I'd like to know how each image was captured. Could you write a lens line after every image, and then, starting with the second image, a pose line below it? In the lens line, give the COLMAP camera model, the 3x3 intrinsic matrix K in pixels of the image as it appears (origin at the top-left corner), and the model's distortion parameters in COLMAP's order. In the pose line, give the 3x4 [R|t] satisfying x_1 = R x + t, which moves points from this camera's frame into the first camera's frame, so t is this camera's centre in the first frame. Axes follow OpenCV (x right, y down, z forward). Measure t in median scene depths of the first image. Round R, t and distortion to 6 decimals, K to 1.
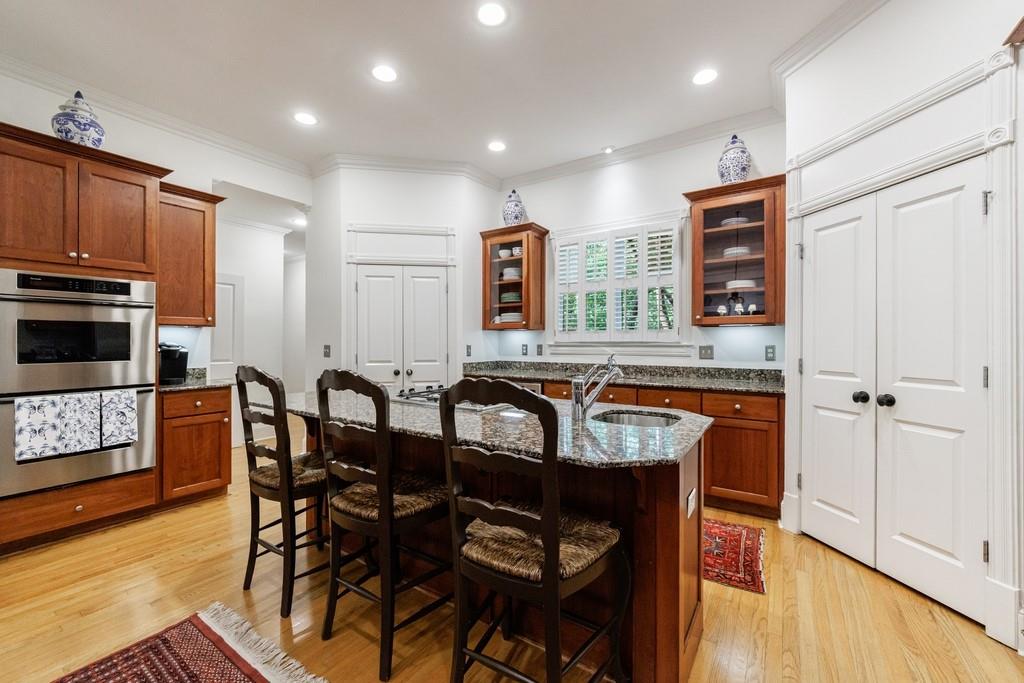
lens RADIAL K [[411.9, 0, 511.2], [0, 411.9, 343.9], [0, 0, 1]] dist [0.000557, -0.000045]
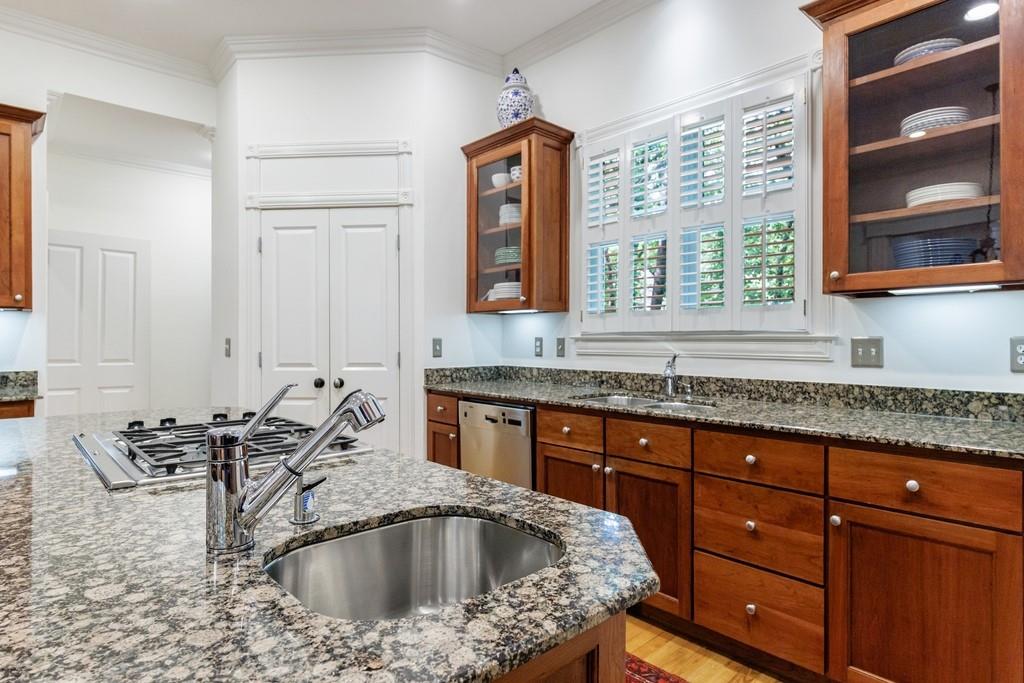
lens RADIAL K [[570.0, 0, 512.8], [0, 570.0, 339.8], [0, 0, 1]] dist [-0.001998, 0.000363]
pose [[0.970498, 0.000838, -0.241106, 0.203917], [-0.001585, 0.999995, -0.002904, 0.007143], [0.241102, 0.003200, 0.970494, 0.241437]]
